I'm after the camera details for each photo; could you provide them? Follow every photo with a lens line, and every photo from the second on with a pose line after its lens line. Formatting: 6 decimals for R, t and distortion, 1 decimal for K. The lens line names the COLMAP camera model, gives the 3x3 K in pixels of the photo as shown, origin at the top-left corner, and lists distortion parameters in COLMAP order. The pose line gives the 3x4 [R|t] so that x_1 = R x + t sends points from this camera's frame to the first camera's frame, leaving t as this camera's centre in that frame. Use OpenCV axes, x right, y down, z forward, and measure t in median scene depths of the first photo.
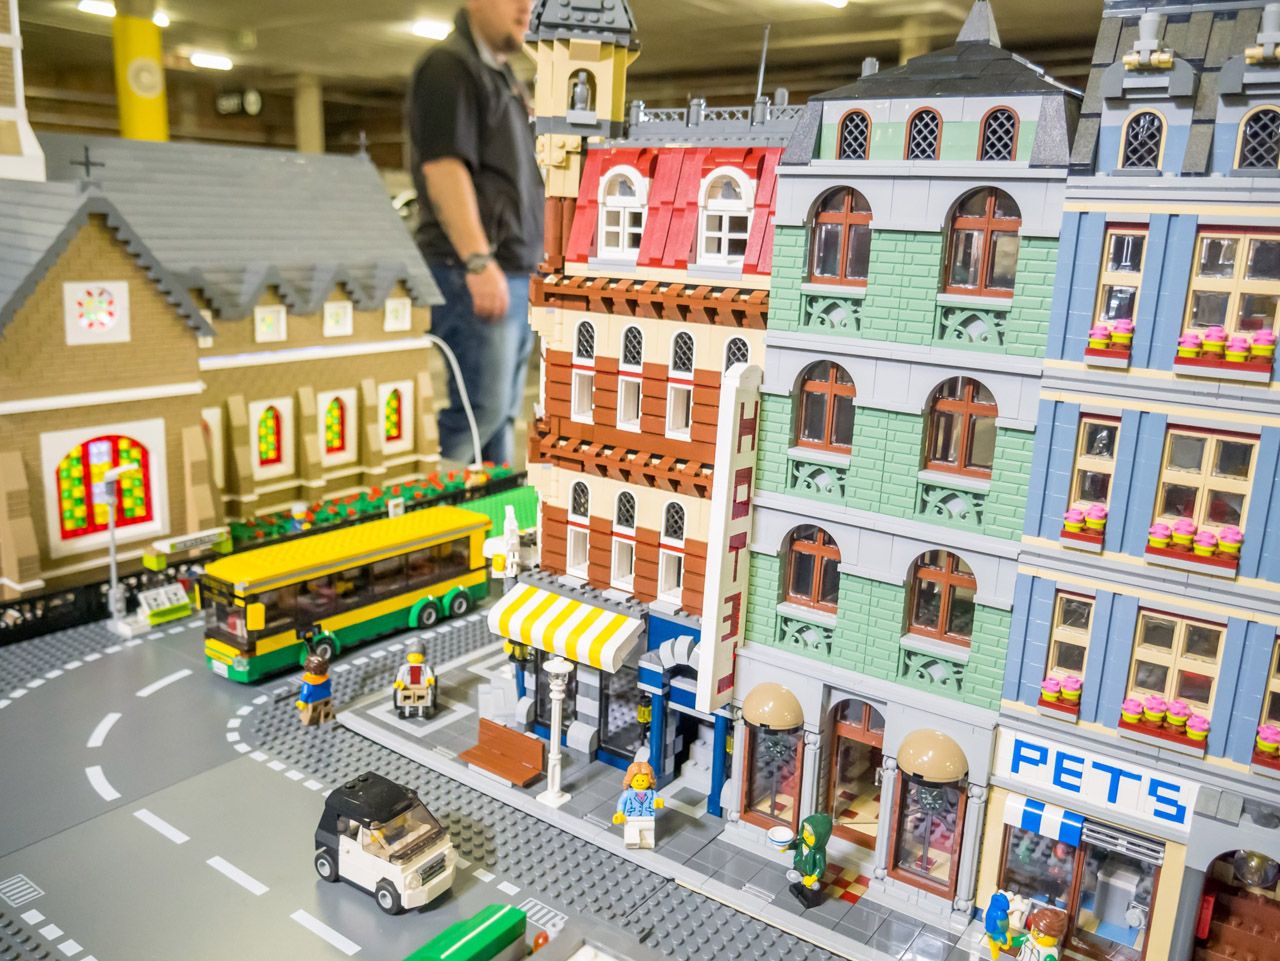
lens RADIAL K [[1053.2, 0, 640.0], [0, 1053.2, 480.5], [0, 0, 1]] dist [-0.009778, 0.006179]
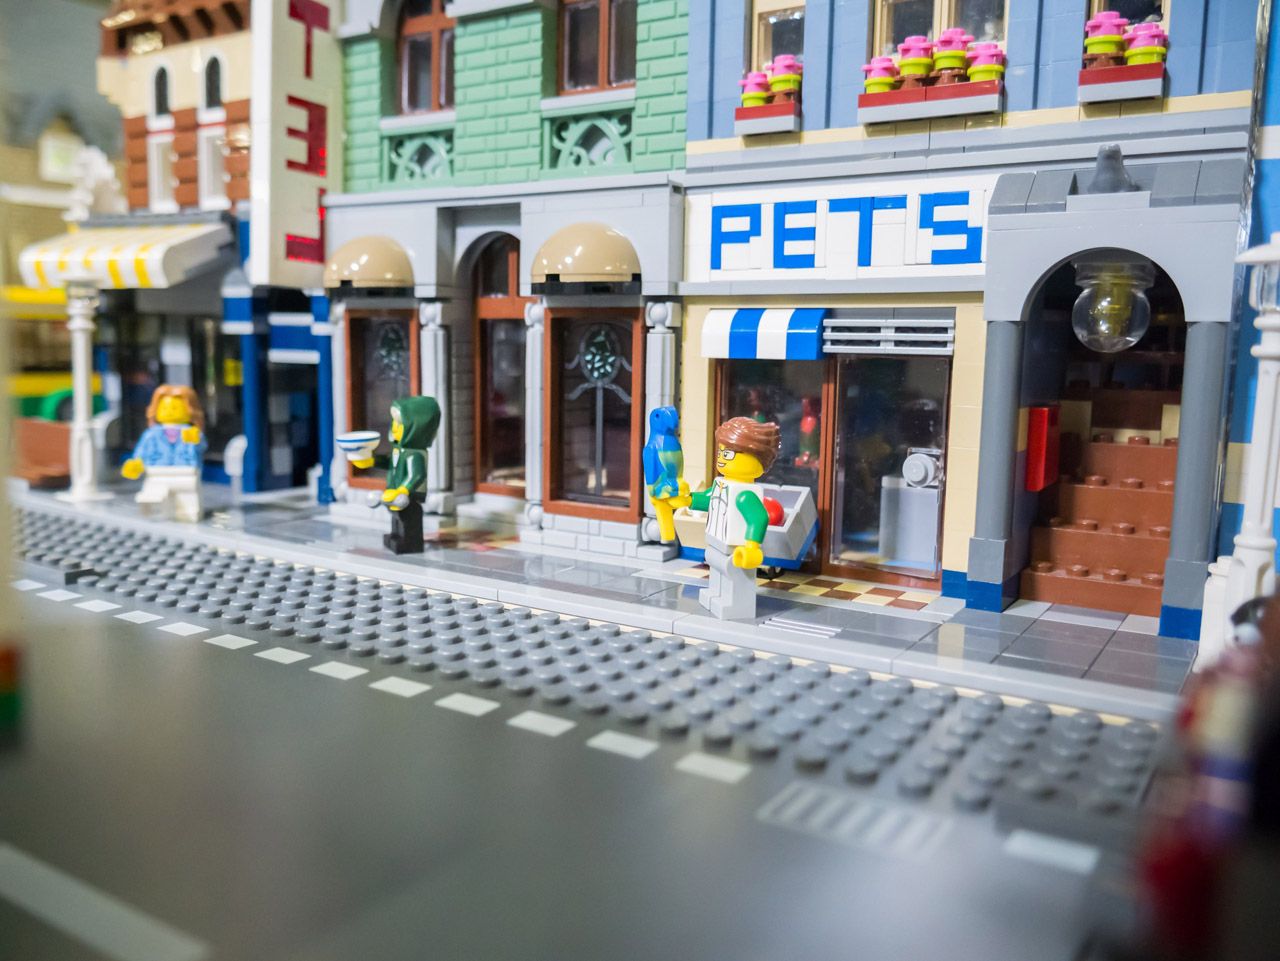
lens RADIAL K [[1053.2, 0, 640.0], [0, 1053.2, 480.5], [0, 0, 1]] dist [-0.009778, 0.006179]
pose [[0.998949, -0.027137, 0.036946, 0.292851], [0.030762, 0.994373, -0.101370, 0.460509], [-0.033987, 0.102400, 0.994163, 0.433455]]
